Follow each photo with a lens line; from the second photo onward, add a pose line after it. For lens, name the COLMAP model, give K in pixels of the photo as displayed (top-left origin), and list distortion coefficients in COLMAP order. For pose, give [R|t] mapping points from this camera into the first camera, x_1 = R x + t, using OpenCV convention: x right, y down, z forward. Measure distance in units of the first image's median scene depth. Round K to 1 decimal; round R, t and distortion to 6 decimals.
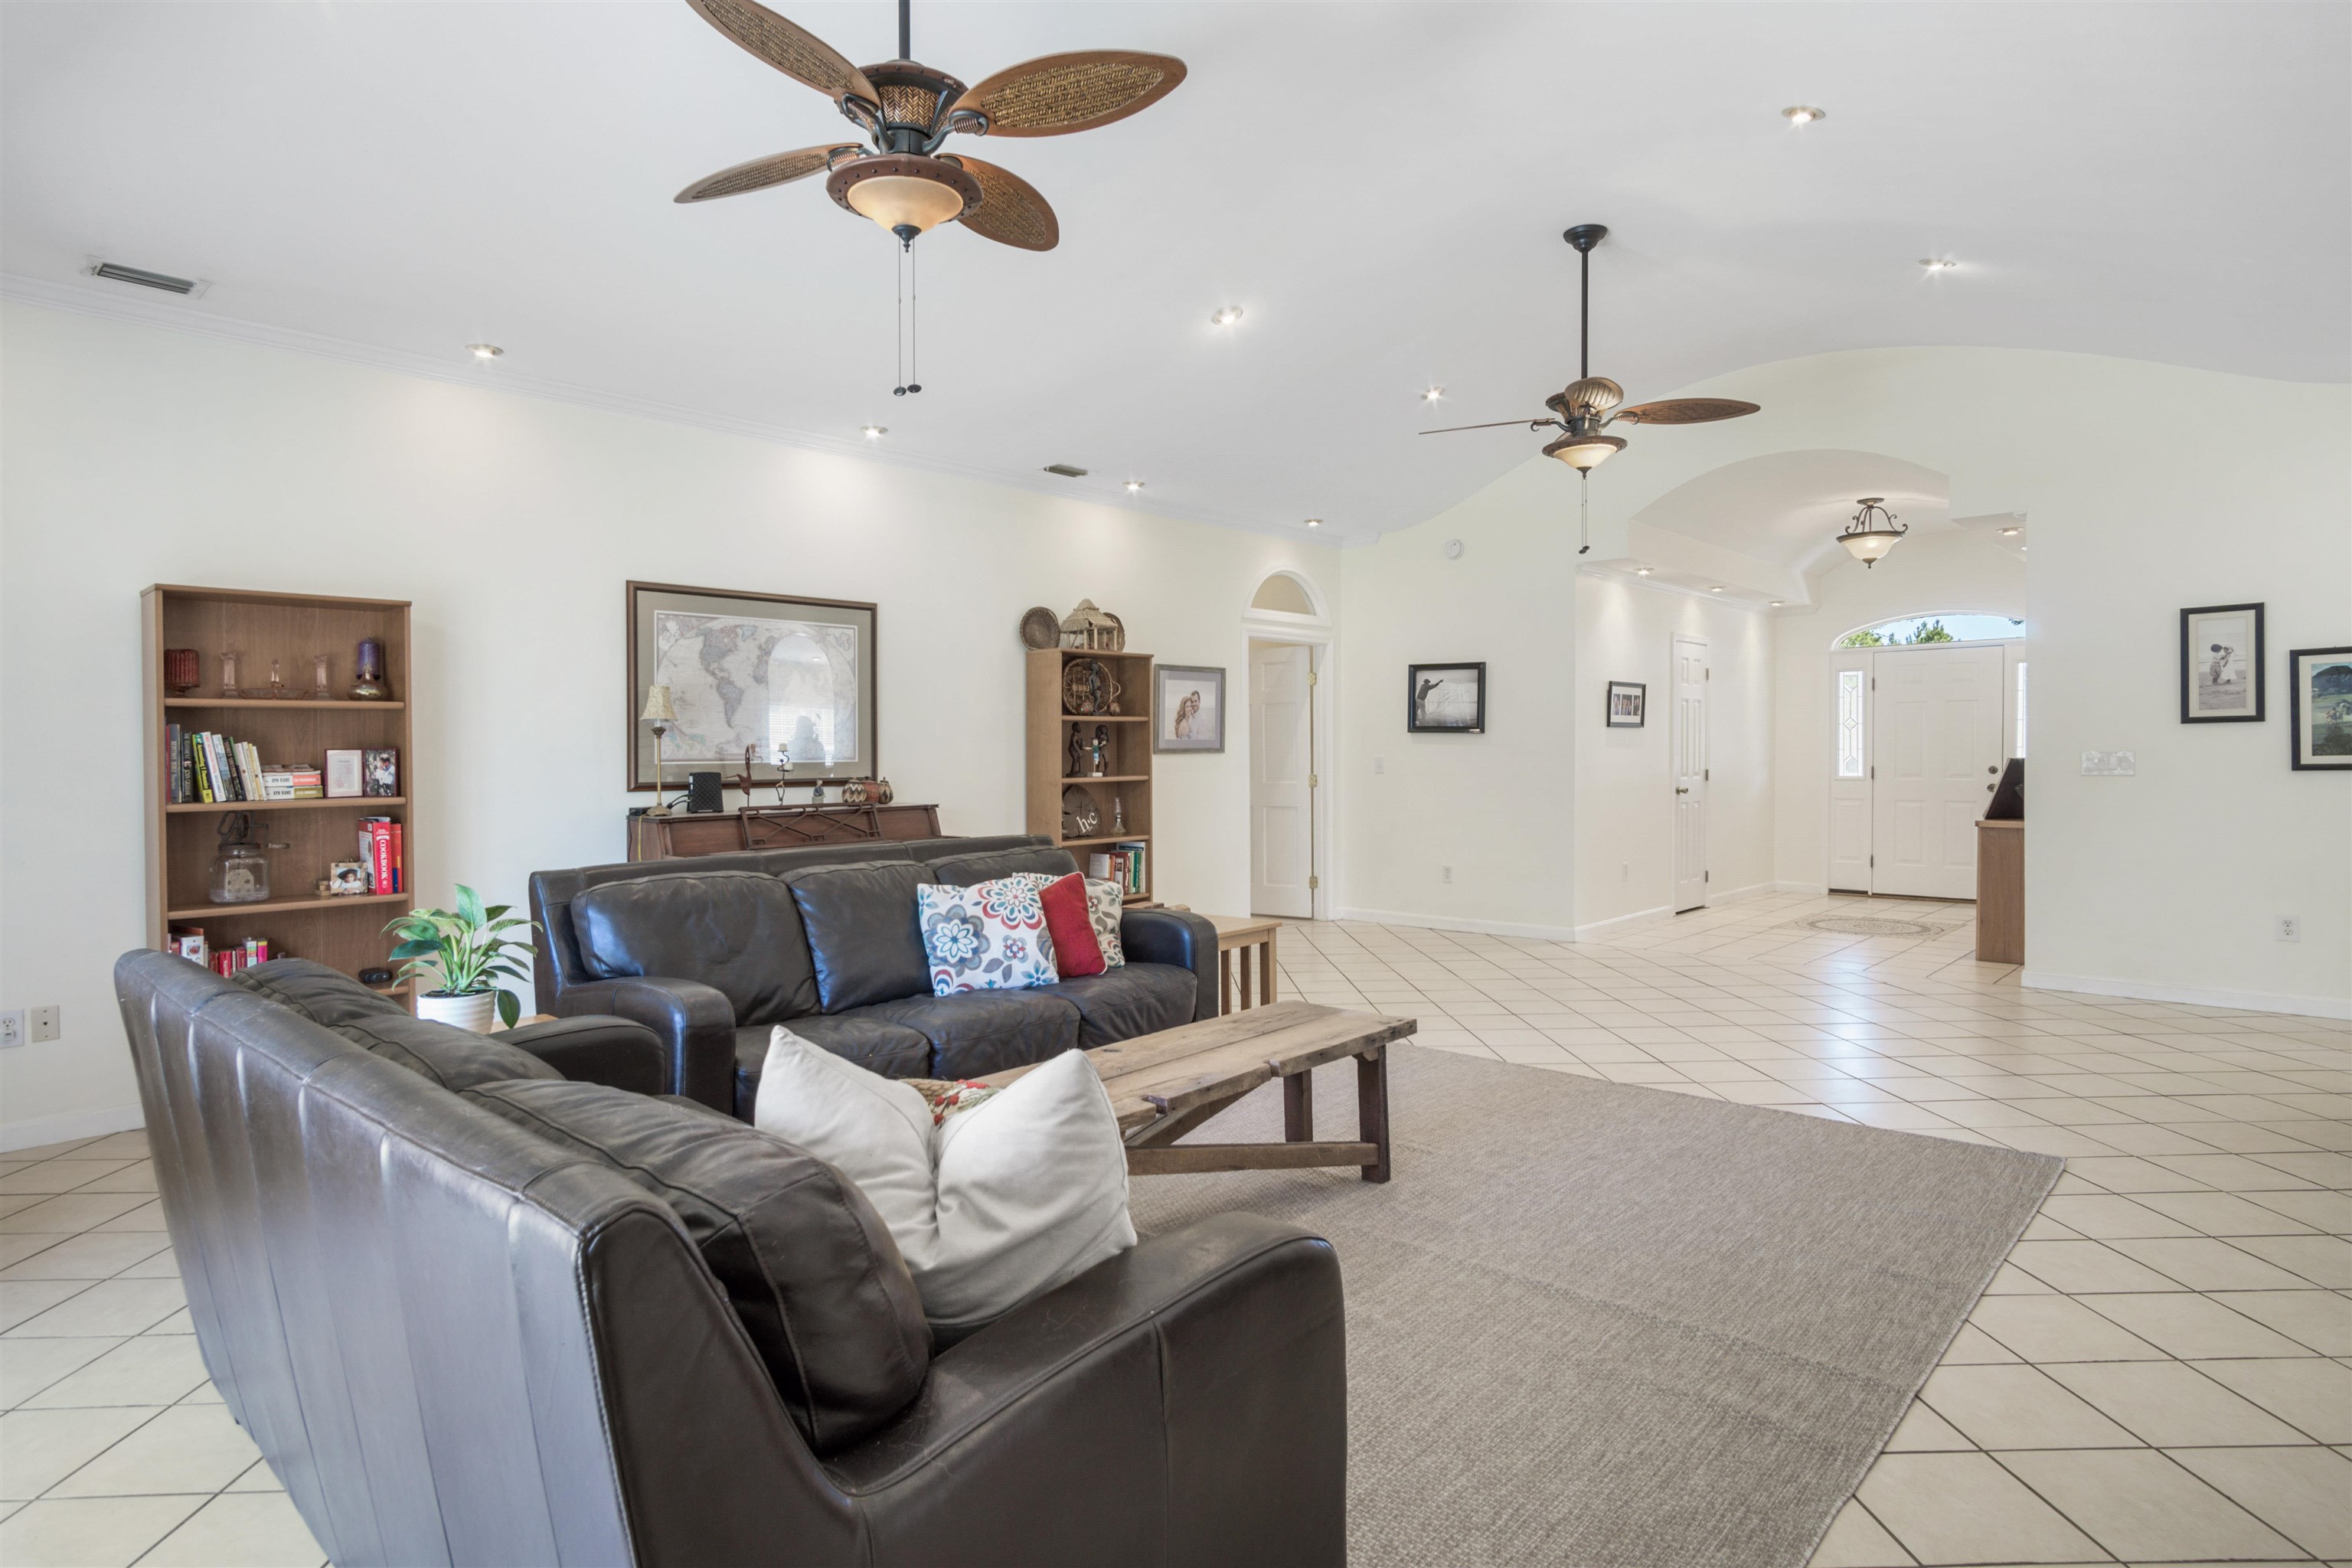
lens RADIAL K [[1262.6, 0, 1164.1], [0, 1262.6, 772.0], [0, 0, 1]] dist [-0.001859, 0.004180]
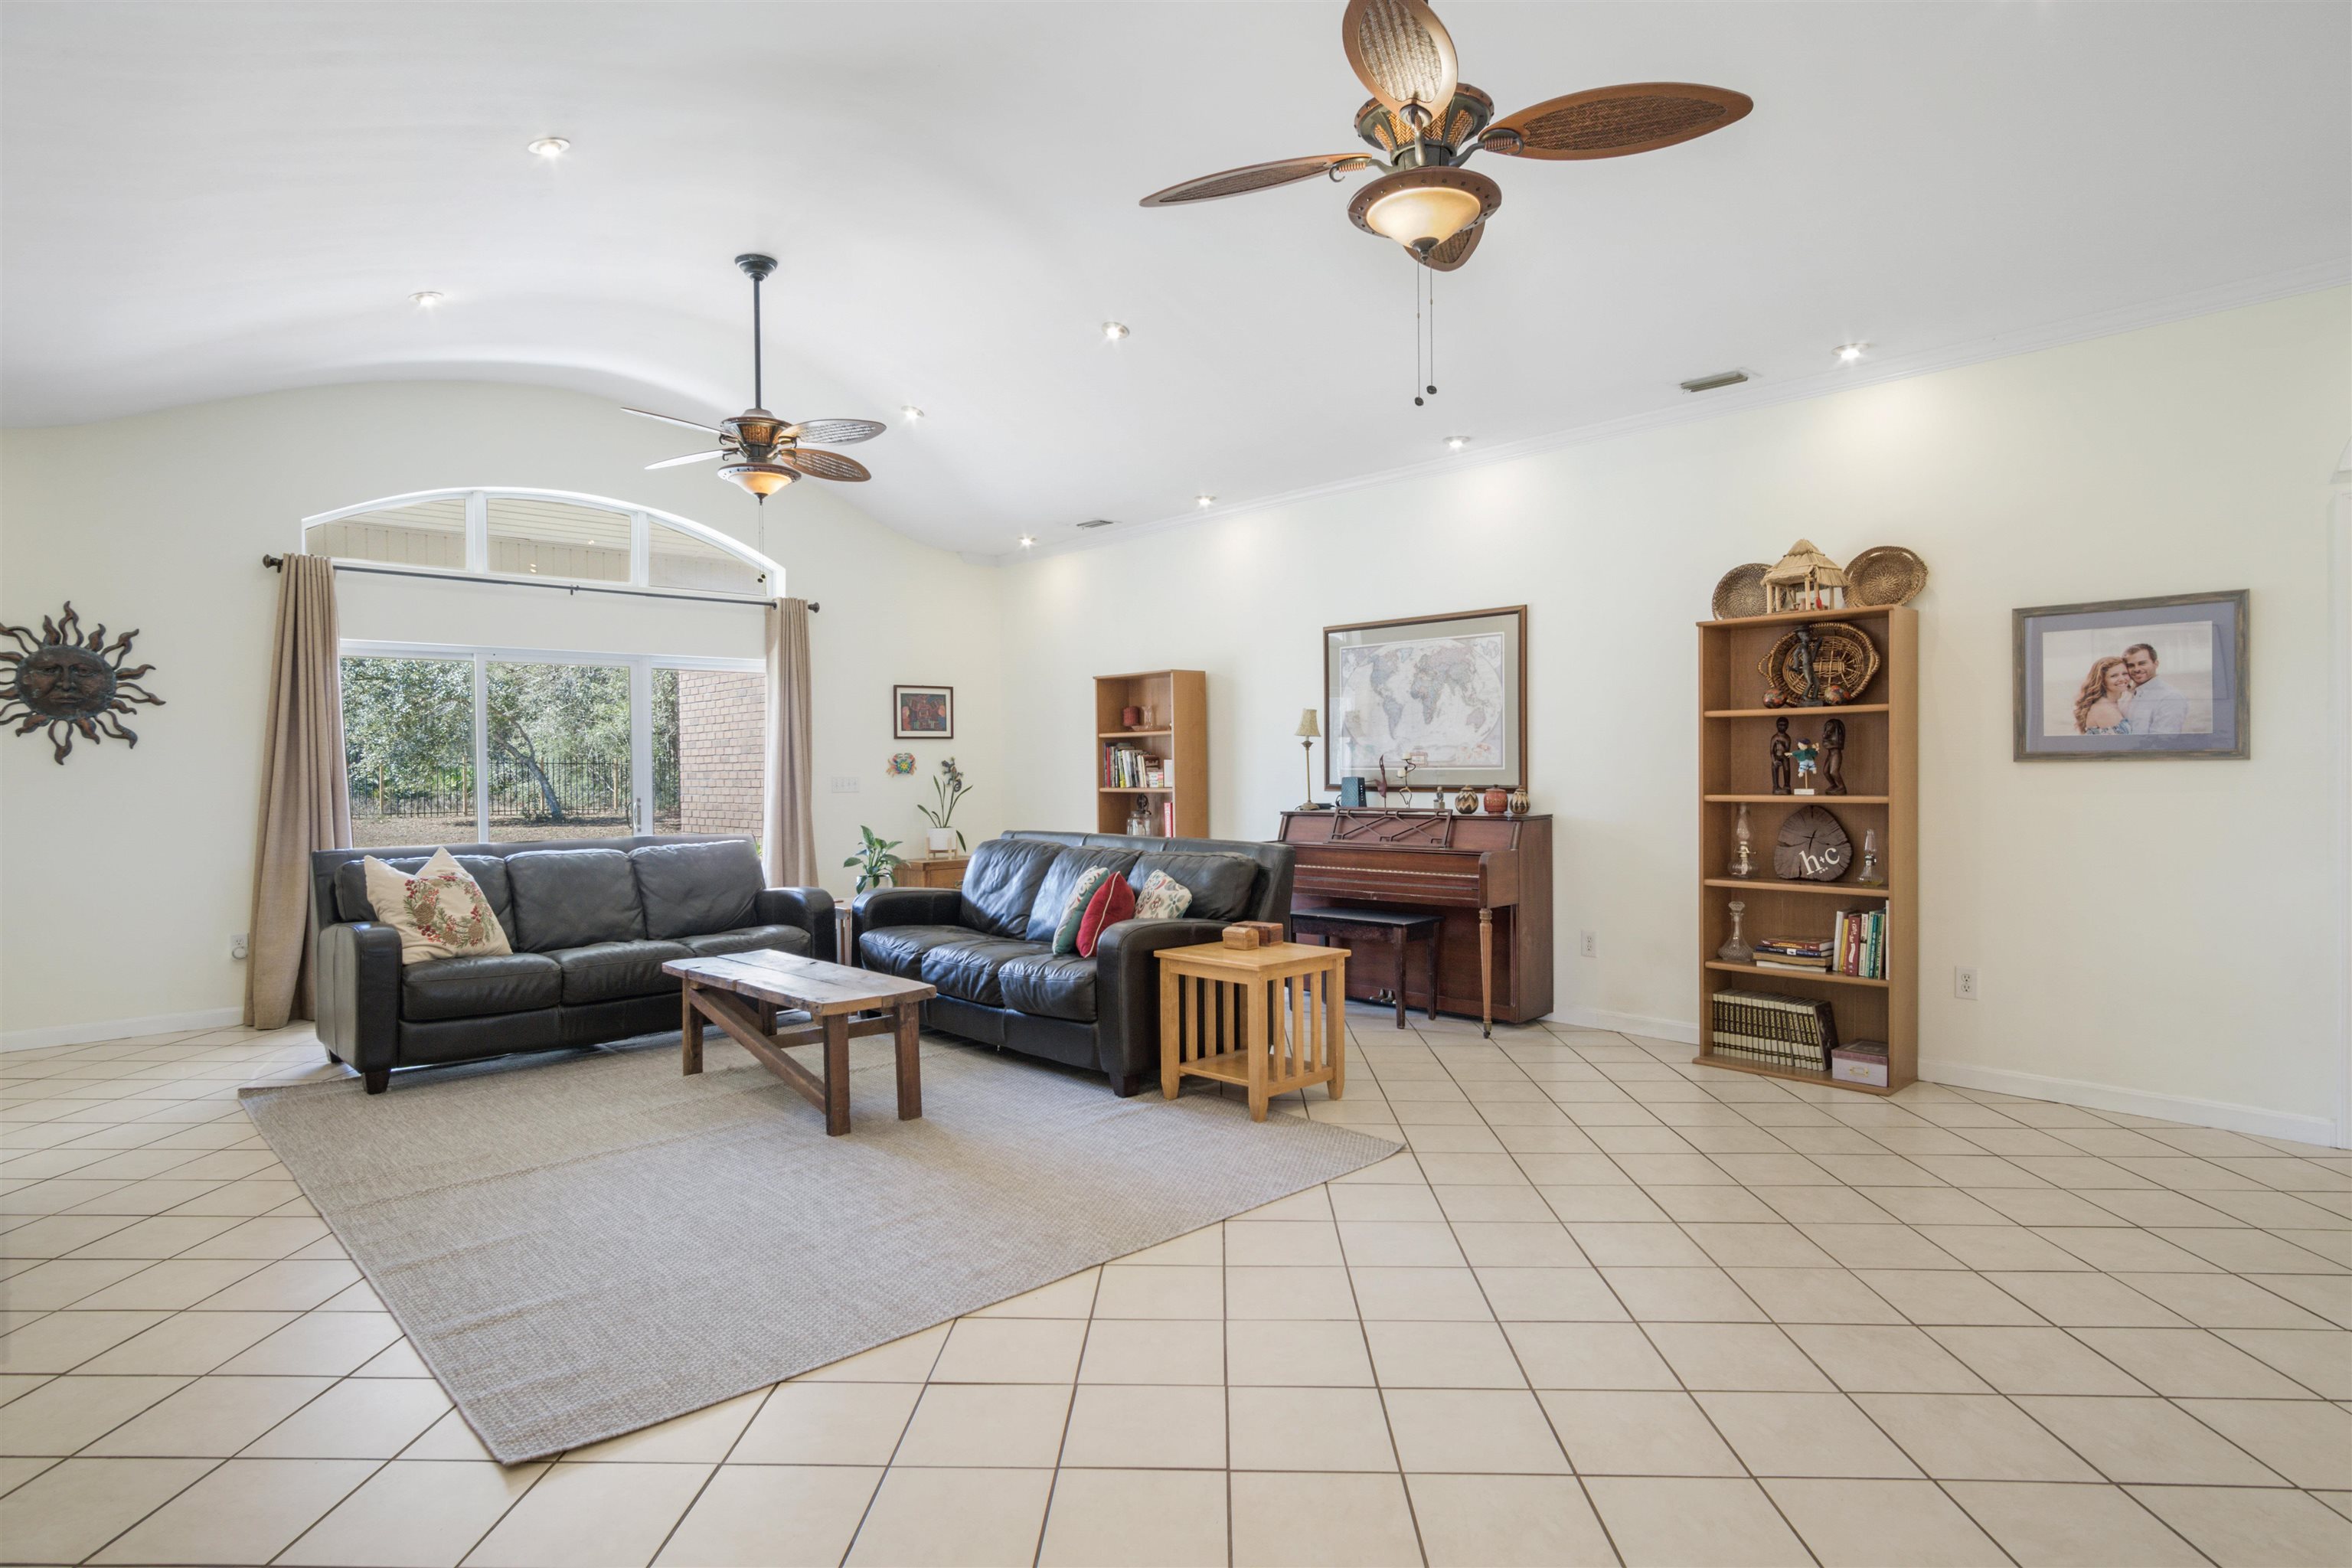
lens RADIAL K [[1262.6, 0, 1164.8], [0, 1262.6, 782.7], [0, 0, 1]] dist [-0.001859, 0.004180]
pose [[-0.077337, 0.024431, -0.996706, 0.825715], [-0.006663, 0.999665, 0.025021, -0.022444], [0.996983, 0.008576, -0.077149, 0.875674]]
